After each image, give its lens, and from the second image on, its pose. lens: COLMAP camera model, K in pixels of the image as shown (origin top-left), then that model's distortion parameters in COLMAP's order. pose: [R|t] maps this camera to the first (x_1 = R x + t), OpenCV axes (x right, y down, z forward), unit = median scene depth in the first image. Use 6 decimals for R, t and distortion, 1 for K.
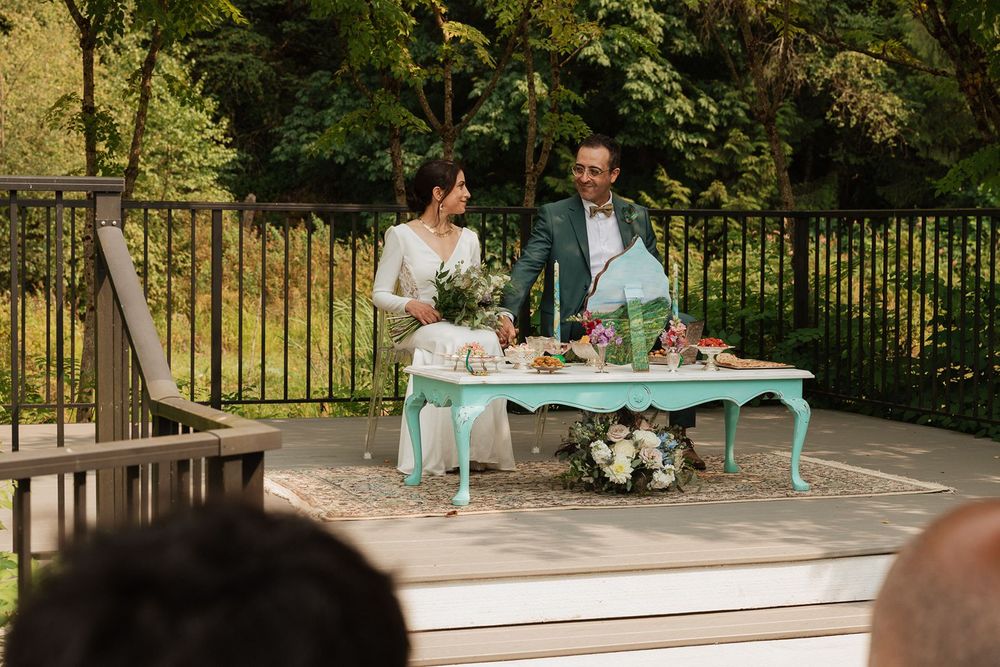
lens RADIAL K [[1893.8, 0, 500.0], [0, 1893.8, 333.5], [0, 0, 1]] dist [0.016480, -0.078306]
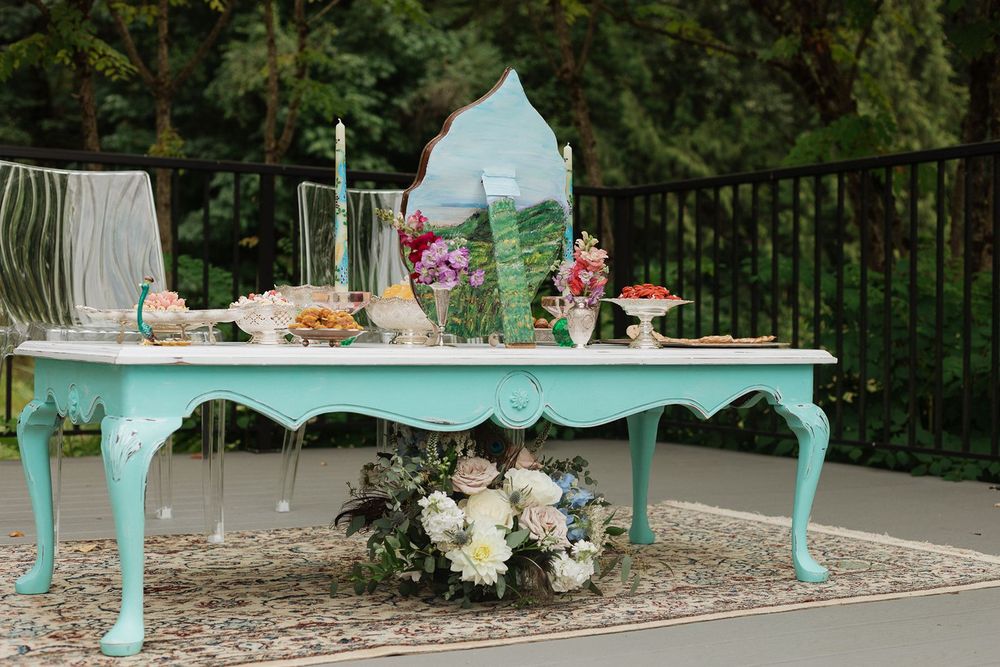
lens RADIAL K [[1487.3, 0, 500.0], [0, 1487.3, 333.5], [0, 0, 1]] dist [0.038711, -0.071212]
pose [[0.984912, 0.000509, 0.173054, 0.004273], [0.007322, 0.998978, -0.044612, 0.033305], [-0.172900, 0.045206, 0.983901, 0.622236]]
